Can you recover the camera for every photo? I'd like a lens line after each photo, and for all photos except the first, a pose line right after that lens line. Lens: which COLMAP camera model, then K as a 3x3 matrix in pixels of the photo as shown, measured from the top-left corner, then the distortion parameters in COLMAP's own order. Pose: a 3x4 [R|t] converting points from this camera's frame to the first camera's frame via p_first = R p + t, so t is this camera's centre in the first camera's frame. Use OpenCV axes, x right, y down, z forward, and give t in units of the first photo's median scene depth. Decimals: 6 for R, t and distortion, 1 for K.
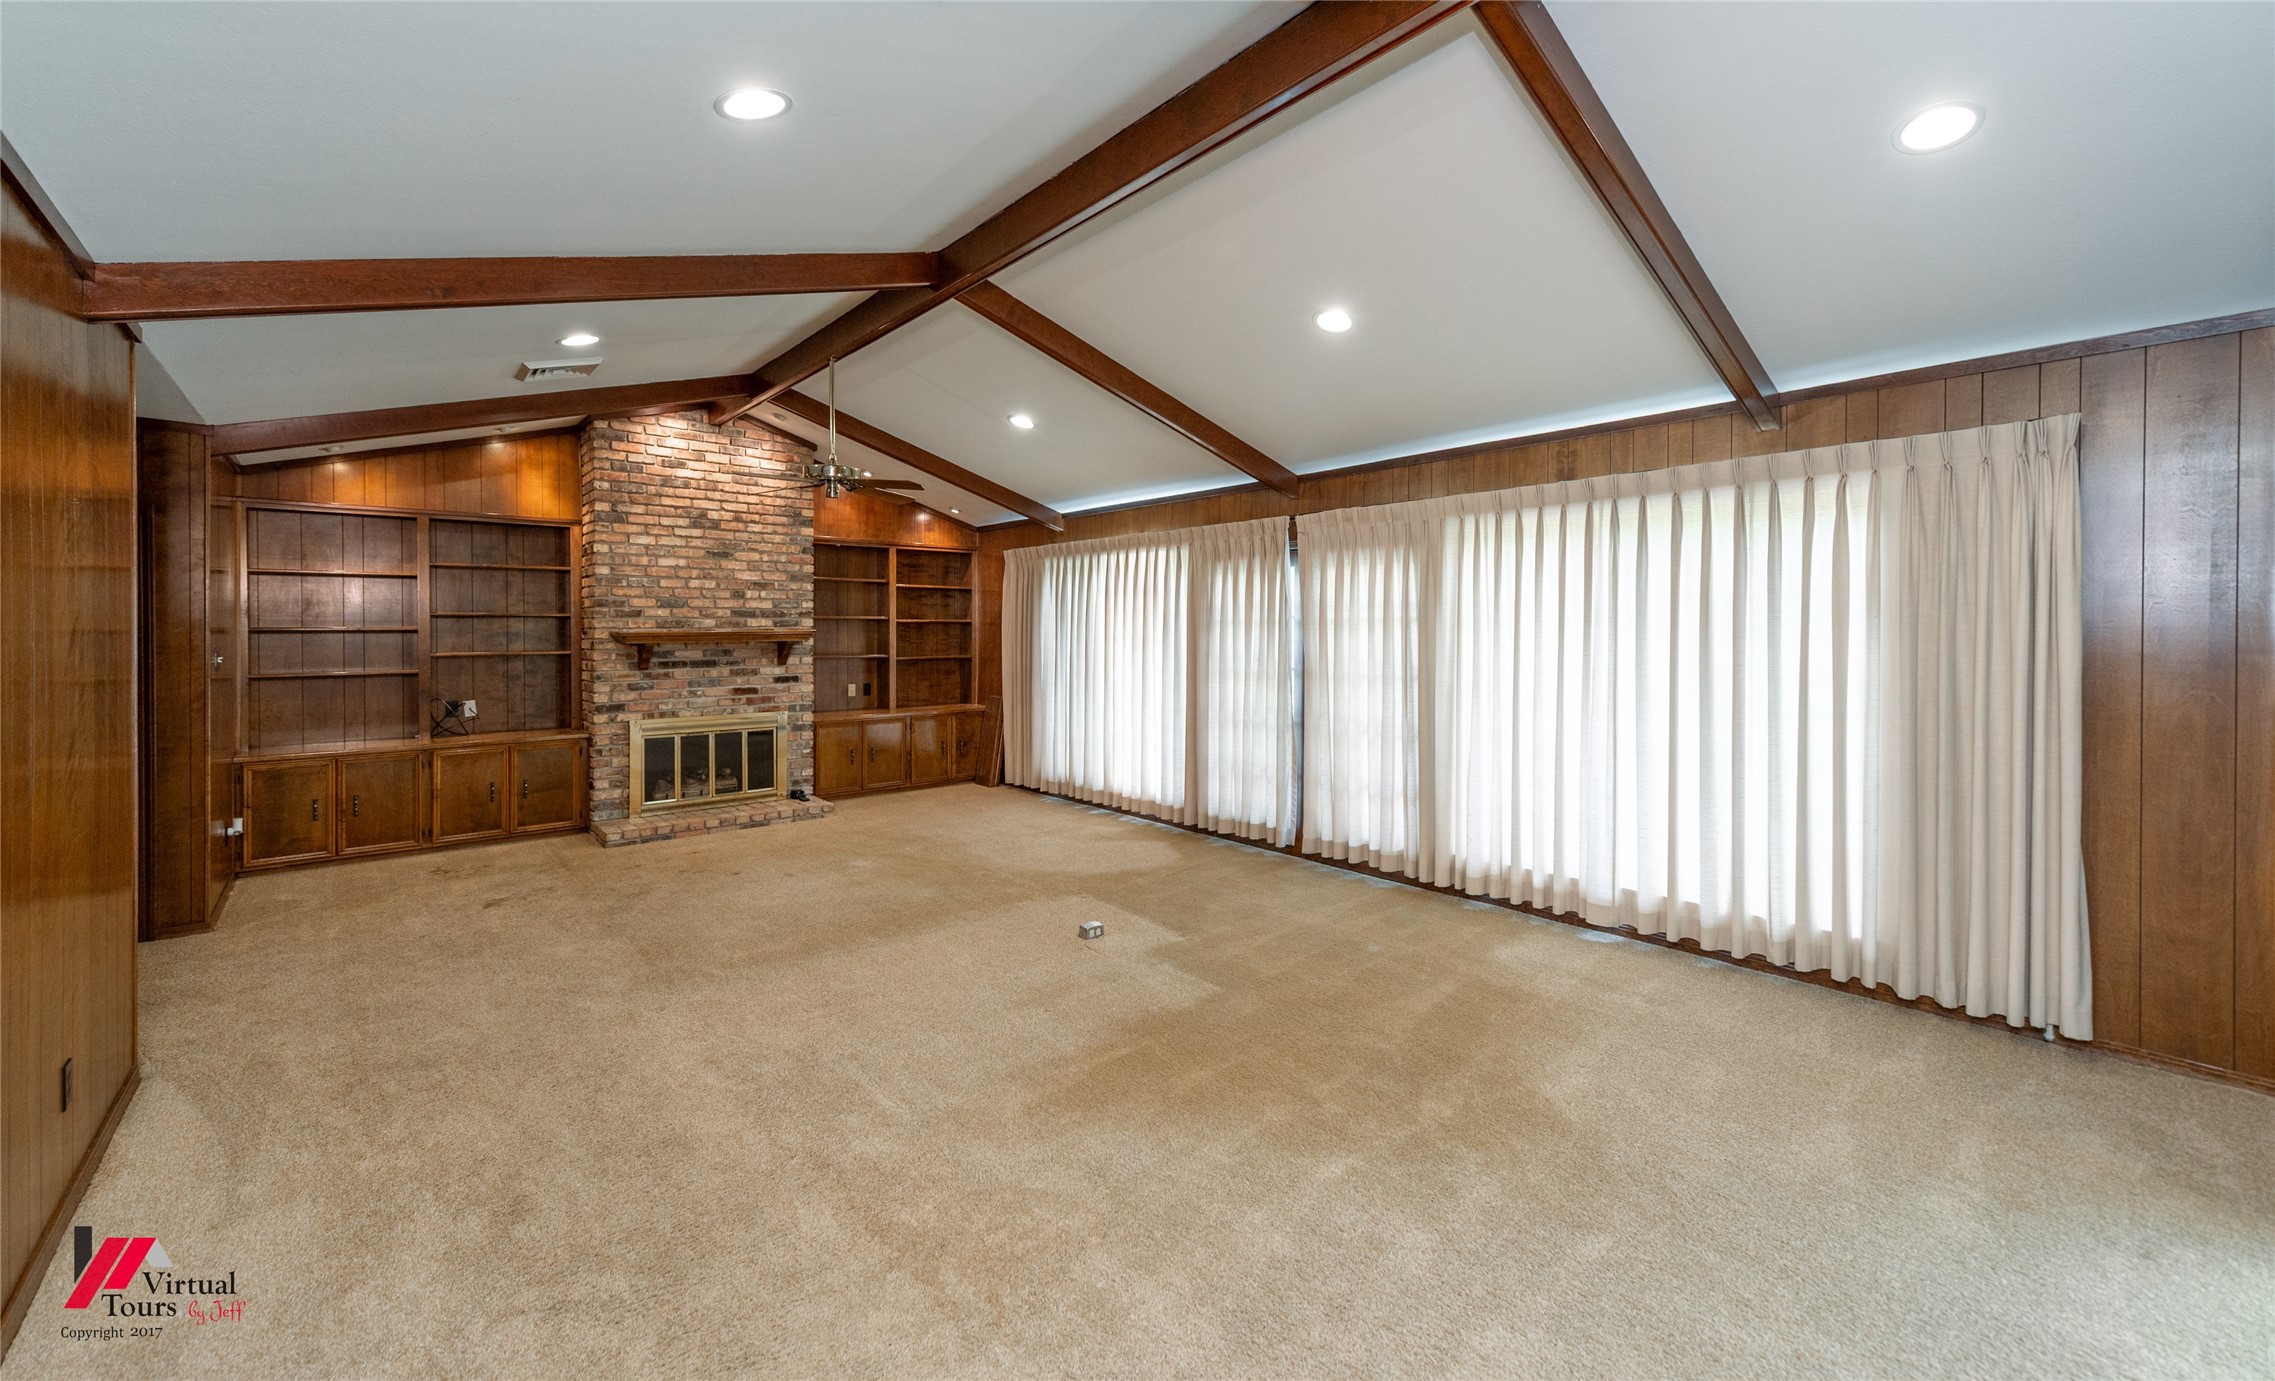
lens RADIAL K [[902.3, 0, 1204.6], [0, 902.3, 623.6], [0, 0, 1]] dist [-0.002627, 0.000006]
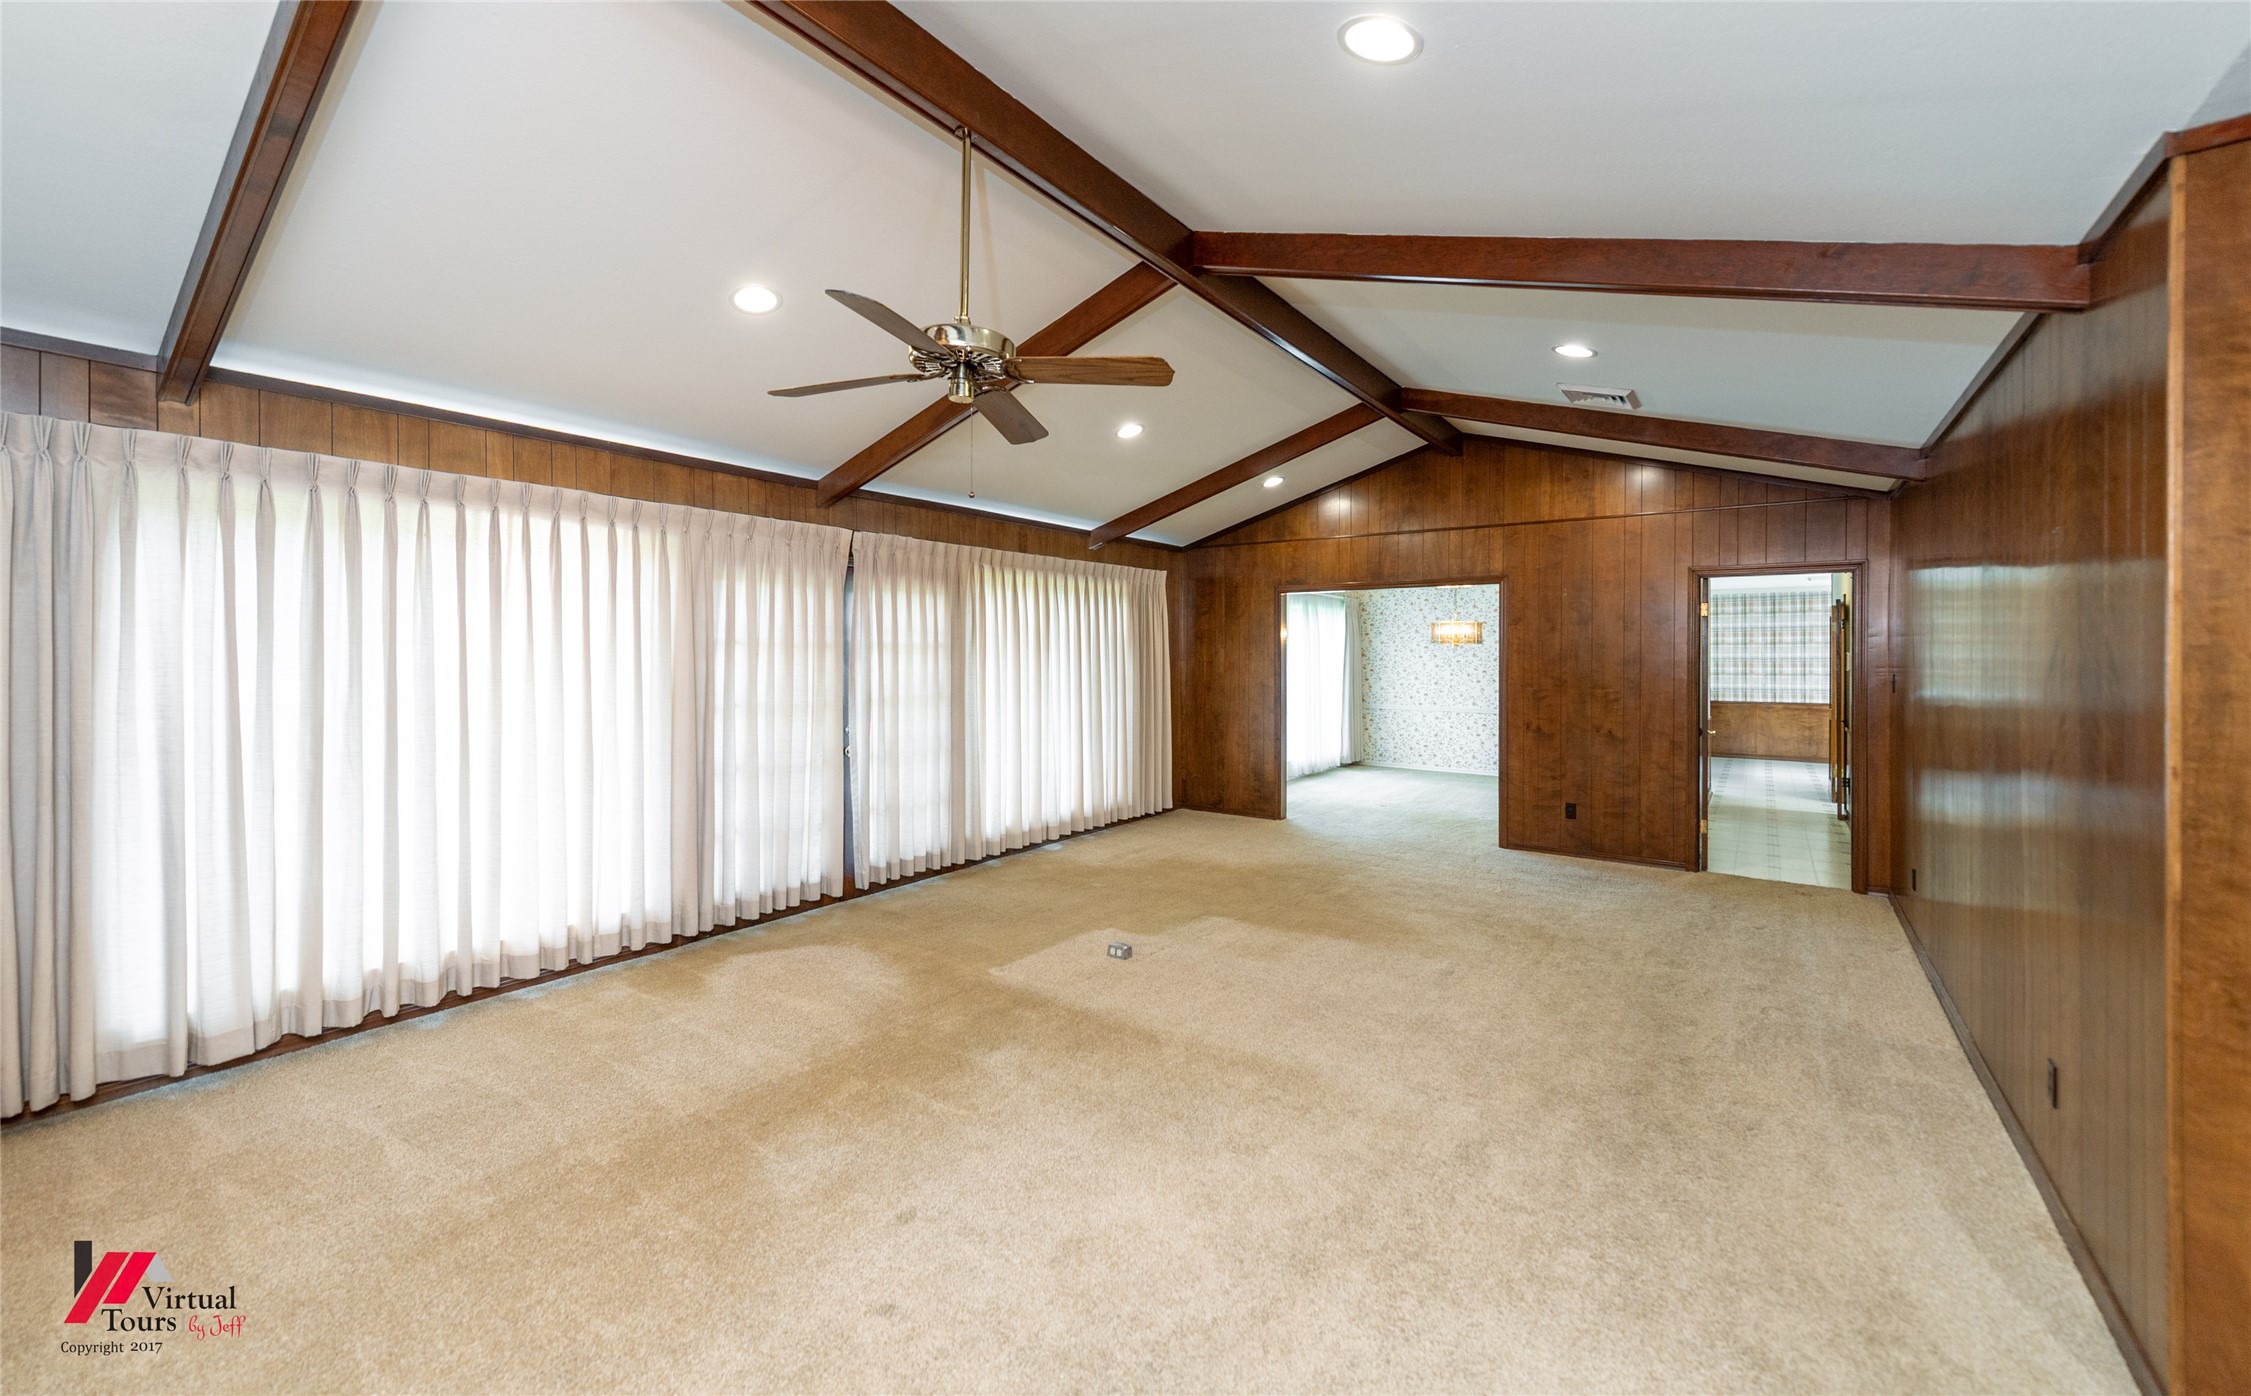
lens RADIAL K [[886.1, 0, 1127.9], [0, 886.1, 660.2], [0, 0, 1]] dist [0.003090, 0.000094]
pose [[-0.199544, -0.009229, 0.979845, -0.715316], [-0.005068, 0.999952, 0.008387, 0.002588], [-0.979876, -0.003293, -0.199581, 0.758898]]
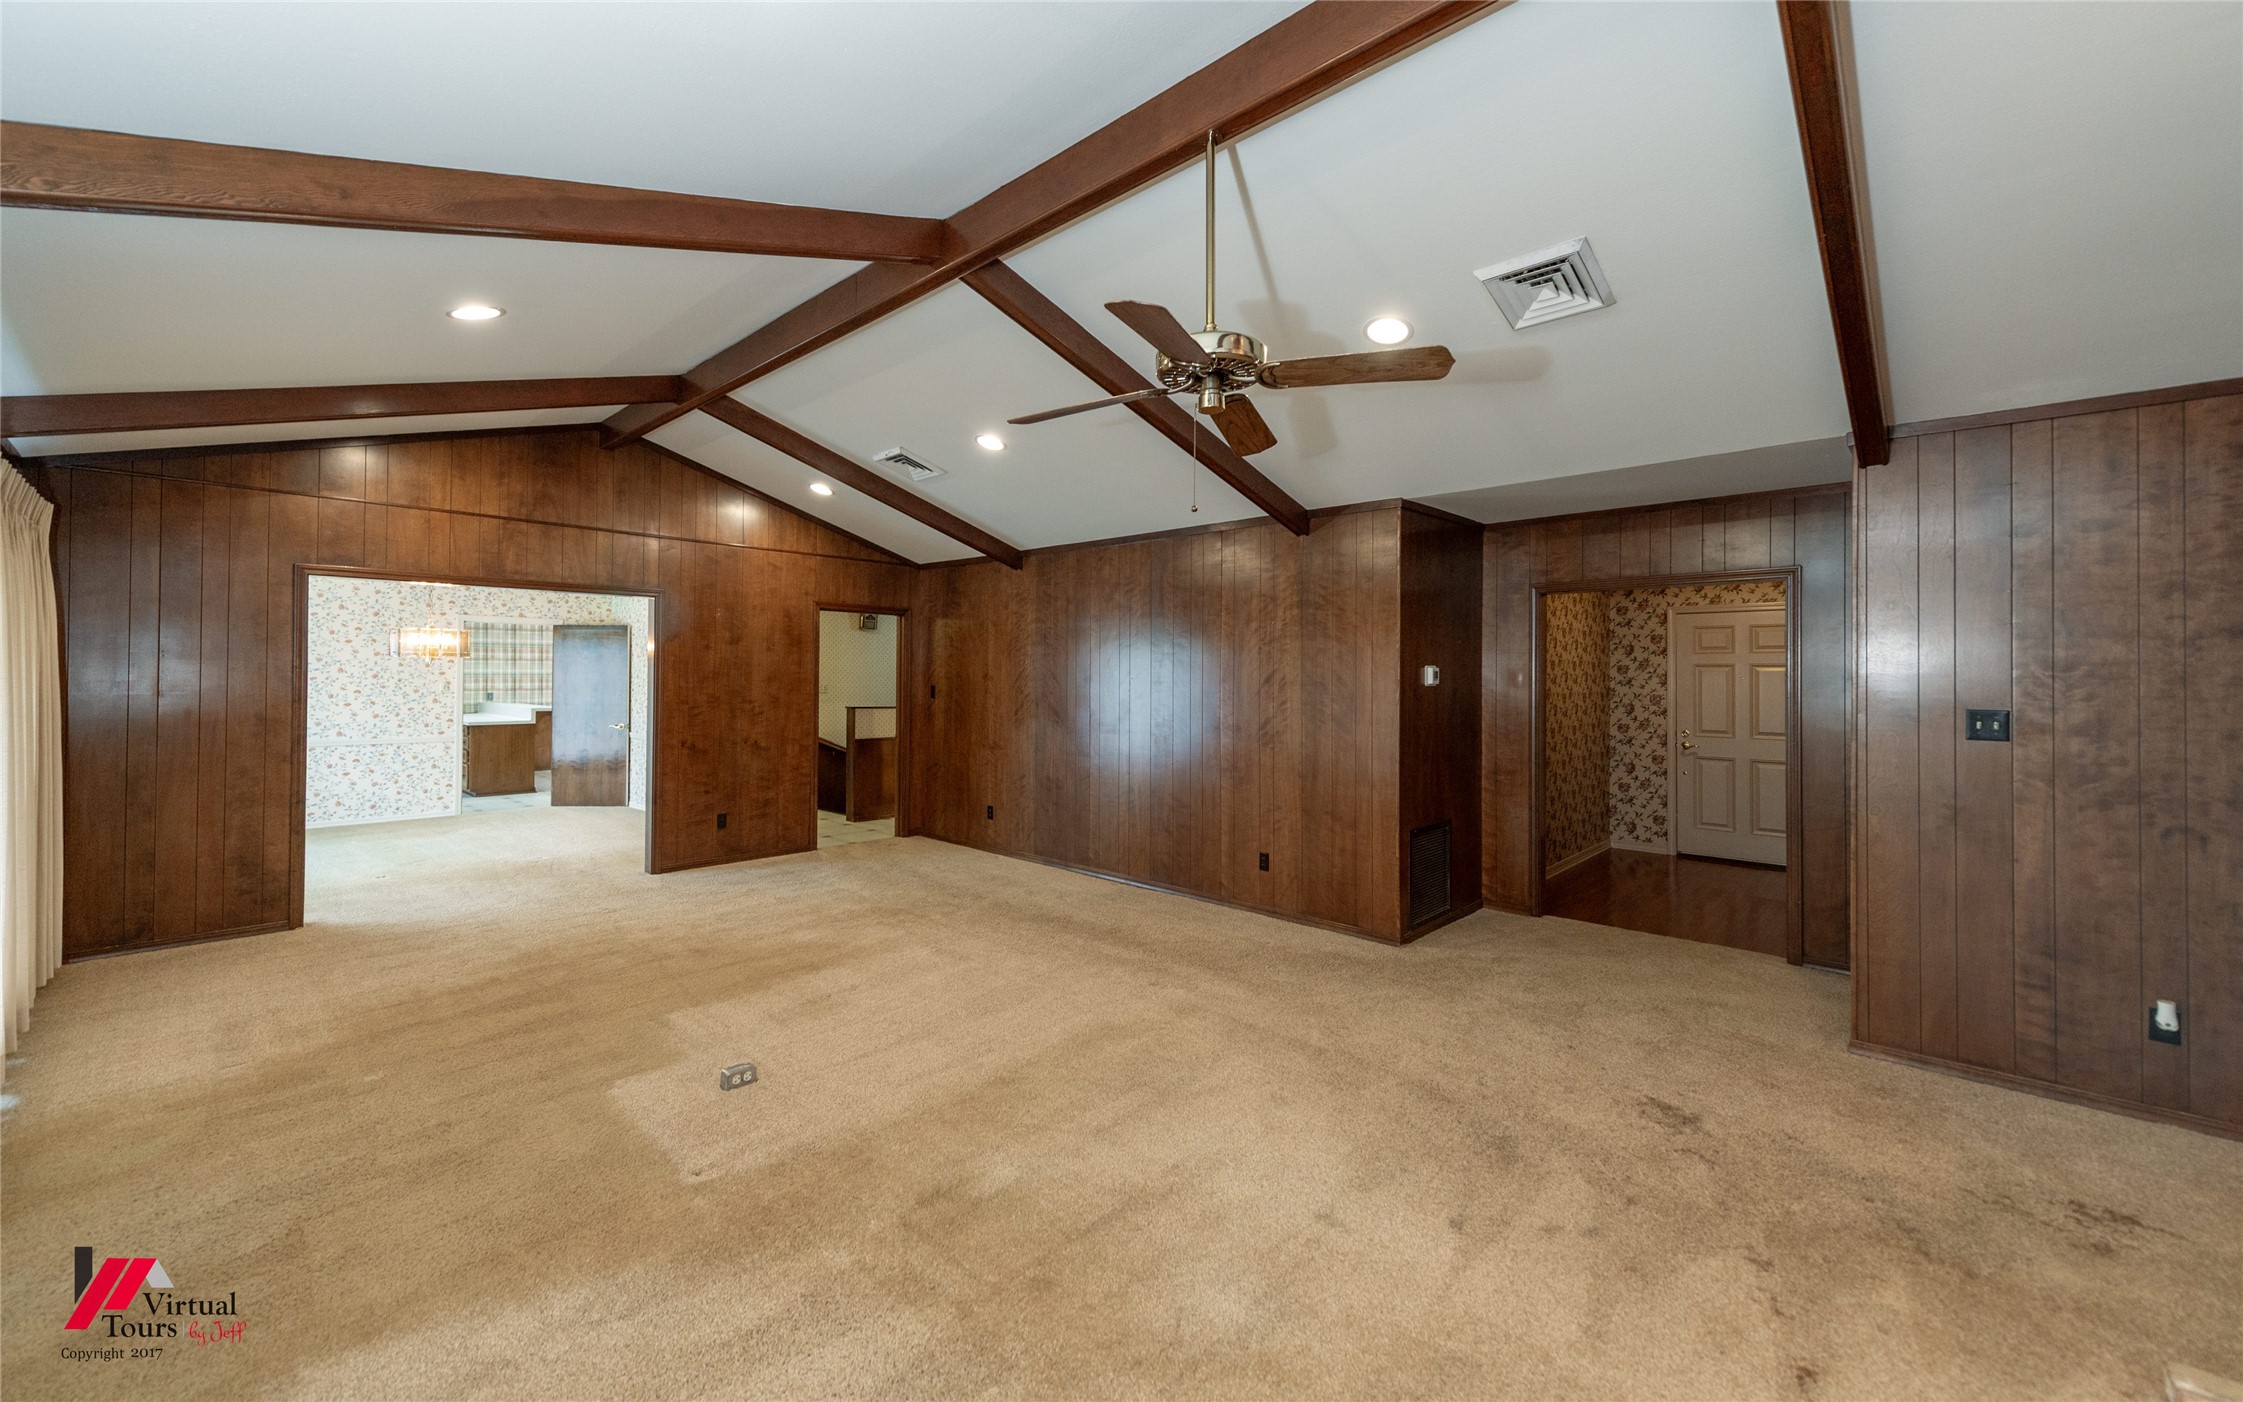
lens RADIAL K [[869.6, 0, 1128.8], [0, 869.6, 666.5], [0, 0, 1]] dist [0.000109, -0.000287]
pose [[-0.996674, -0.009984, -0.080883, -0.246694], [-0.008939, 0.999872, -0.013277, 0.005076], [0.081005, -0.012510, -0.996635, 1.124077]]
